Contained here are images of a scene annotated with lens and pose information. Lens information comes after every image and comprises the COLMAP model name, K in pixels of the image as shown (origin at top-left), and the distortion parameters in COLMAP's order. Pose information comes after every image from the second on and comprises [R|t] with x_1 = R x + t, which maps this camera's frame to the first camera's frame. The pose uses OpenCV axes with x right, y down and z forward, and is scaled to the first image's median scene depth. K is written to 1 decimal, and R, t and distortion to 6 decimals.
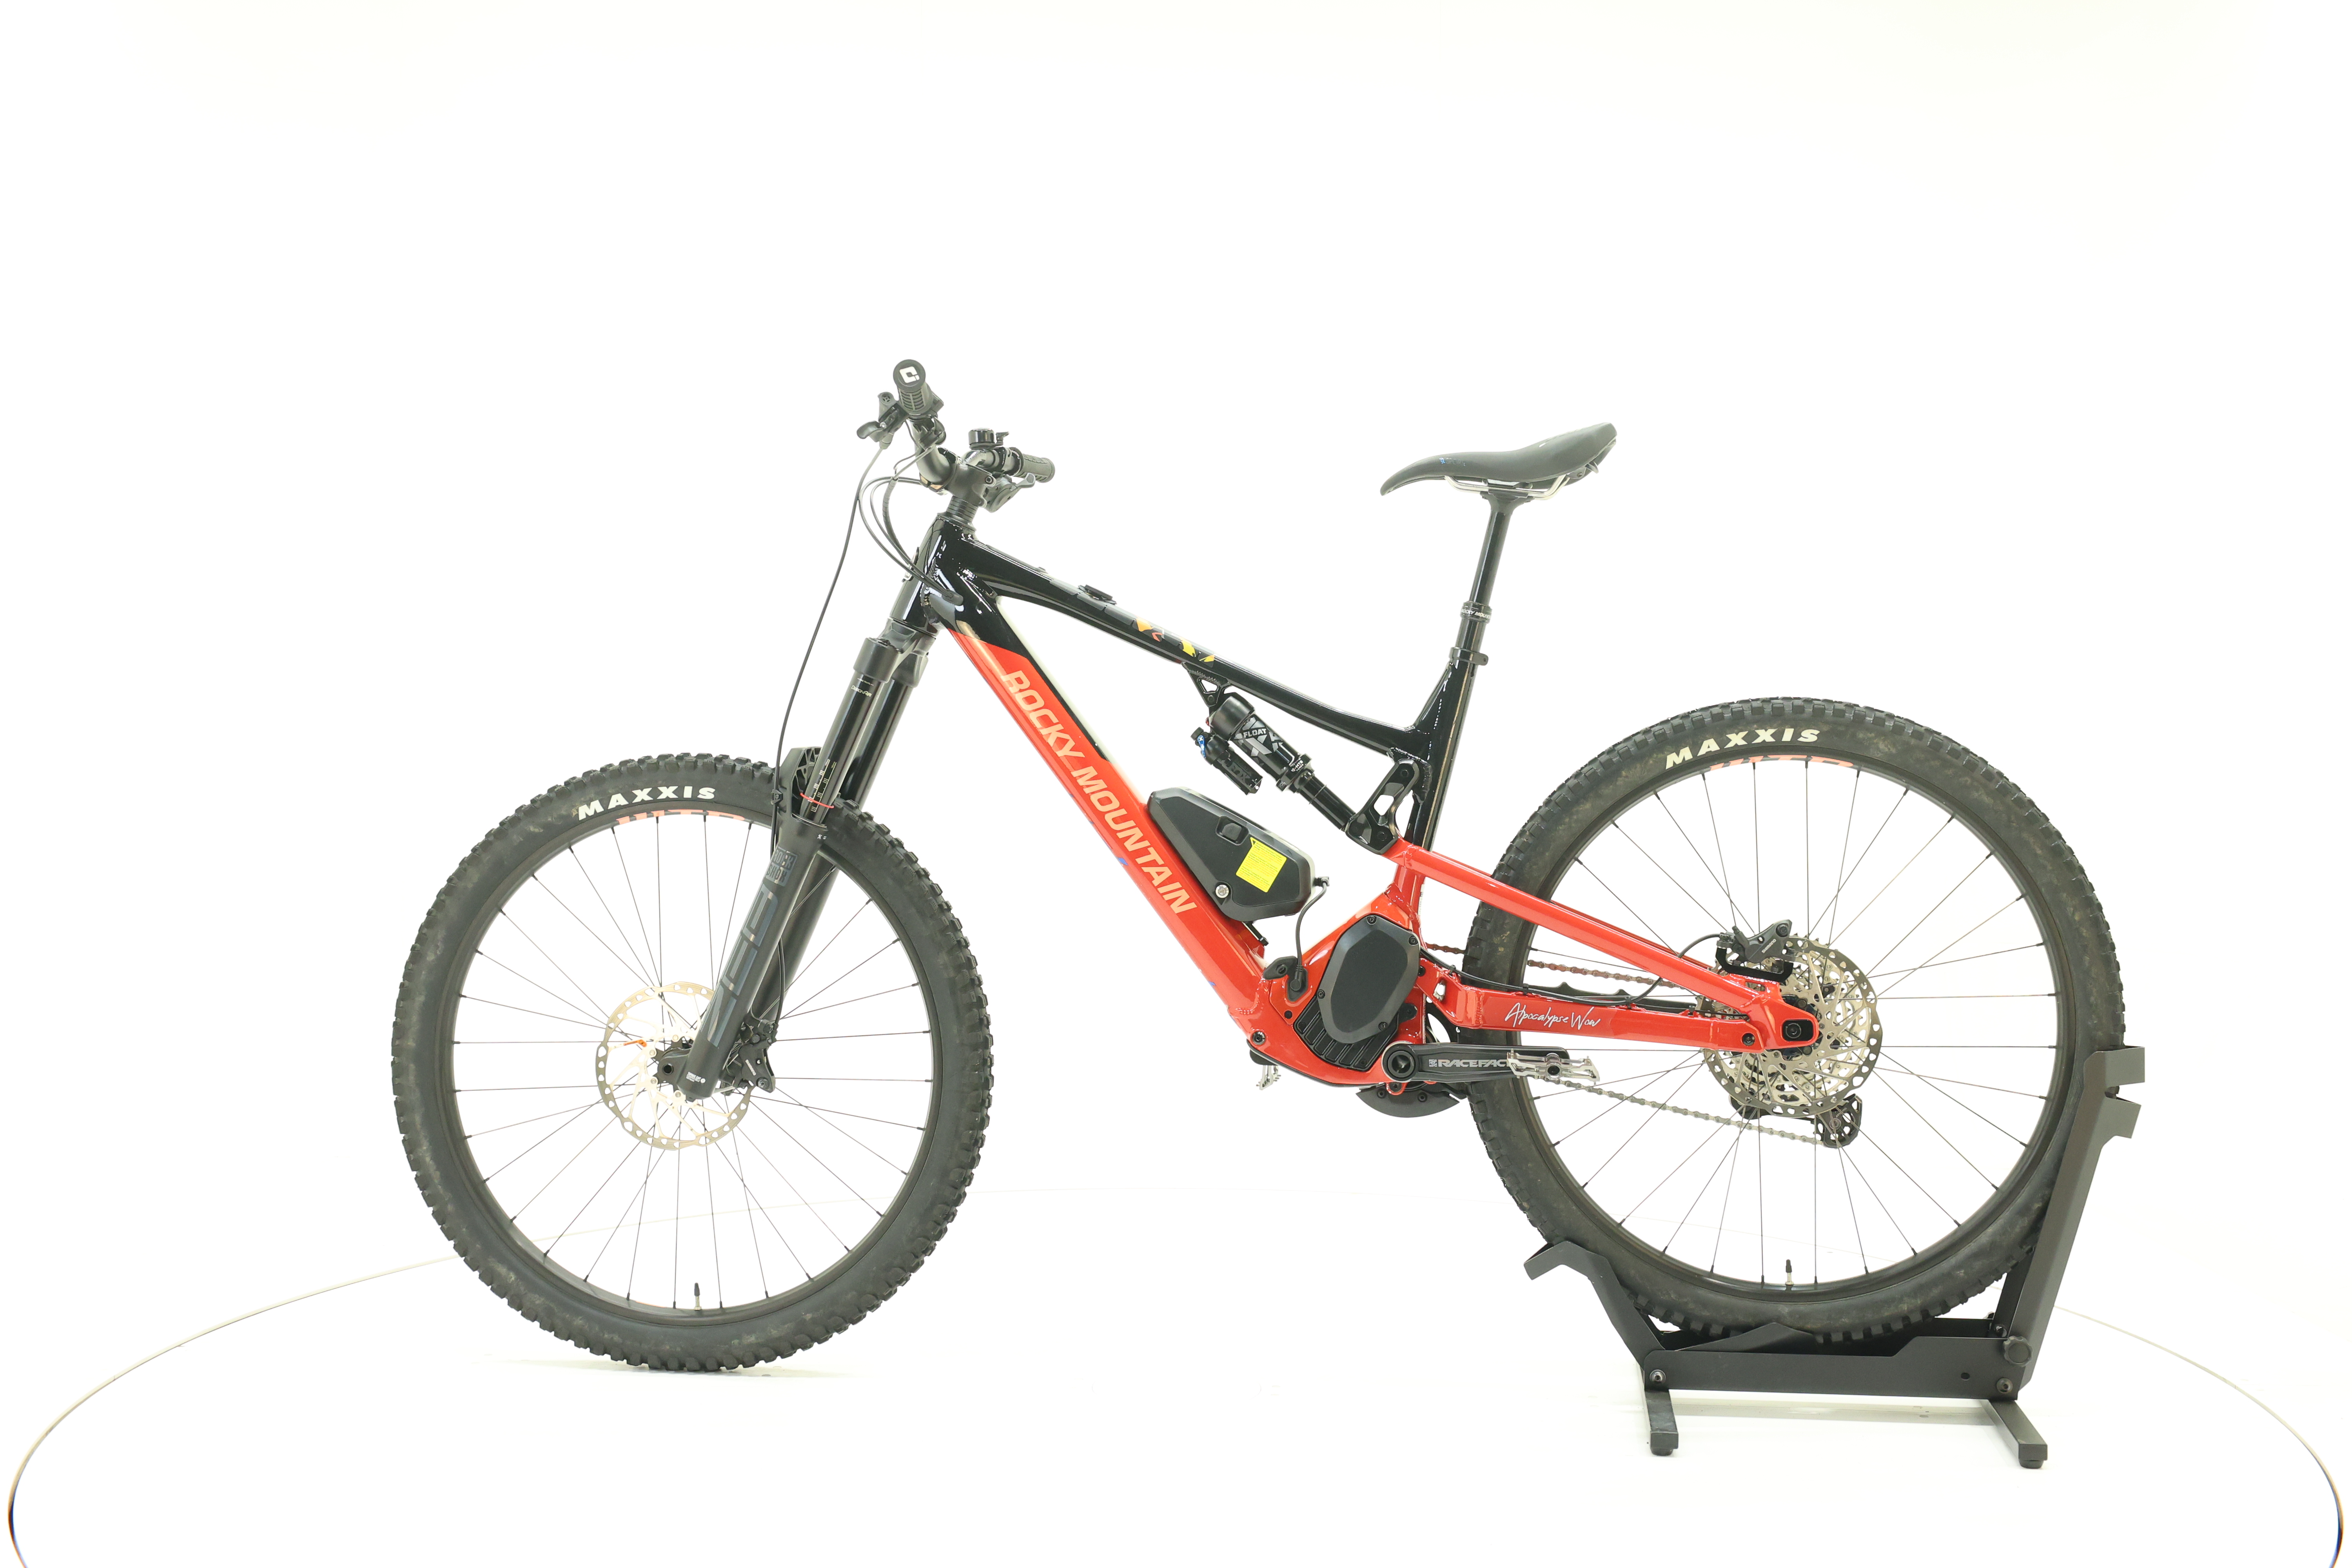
lens RADIAL K [[2526.5, 0, 1175.4], [0, 2526.5, 769.8], [0, 0, 1]] dist [0.003303, 0.000000]
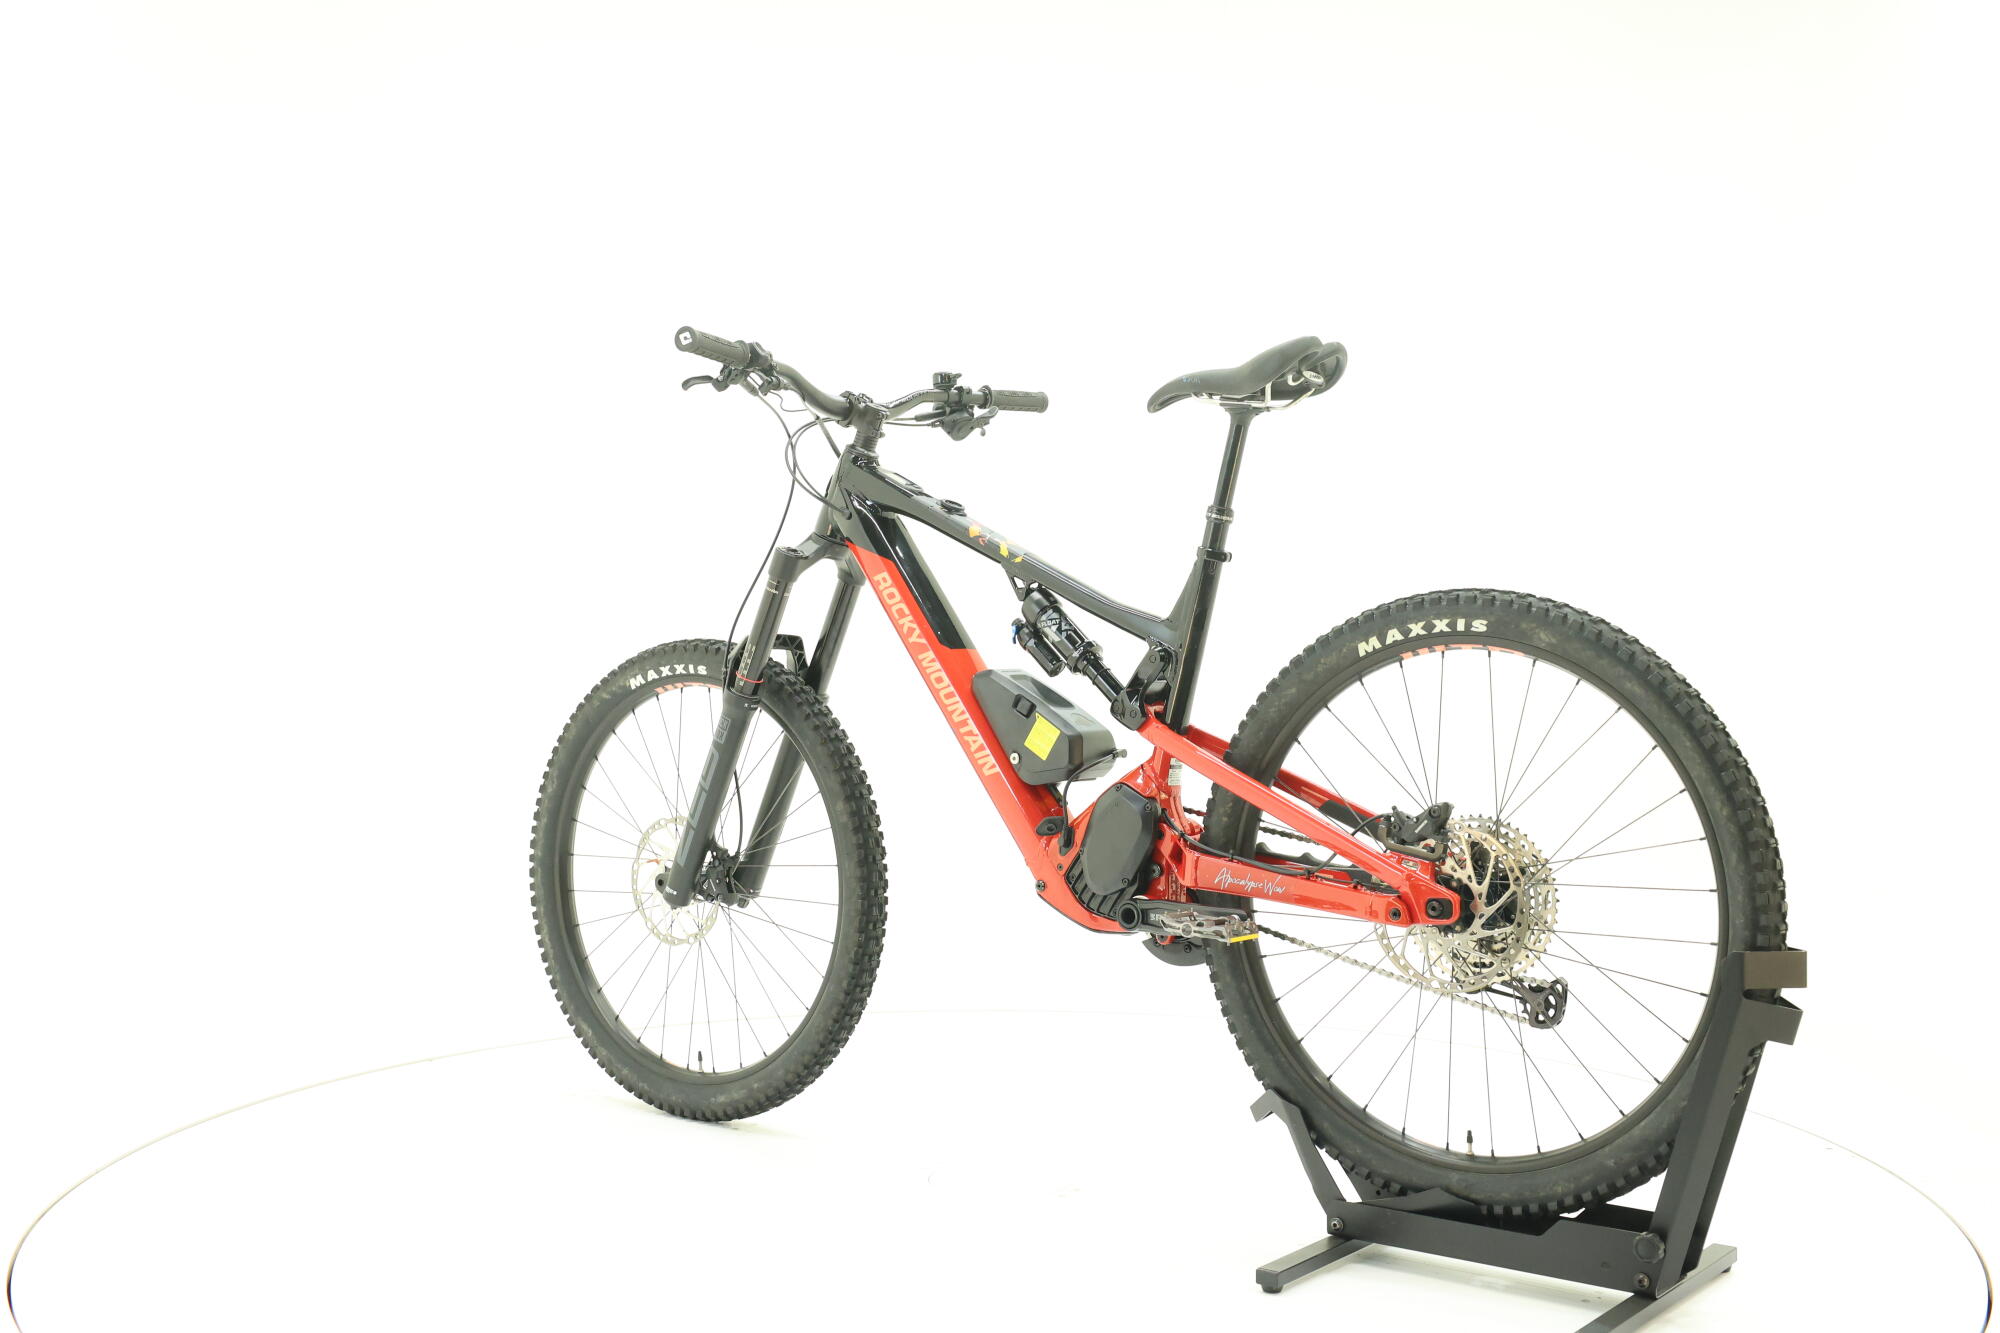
lens RADIAL K [[2148.4, 0, 1003.3], [0, 2148.4, 654.0], [0, 0, 1]] dist [0.003303, 0.000000]
pose [[0.864958, 0.007297, -0.501792, 0.508786], [-0.008129, 0.999967, 0.000528, -0.000724], [0.501779, 0.003622, 0.864988, 0.136702]]
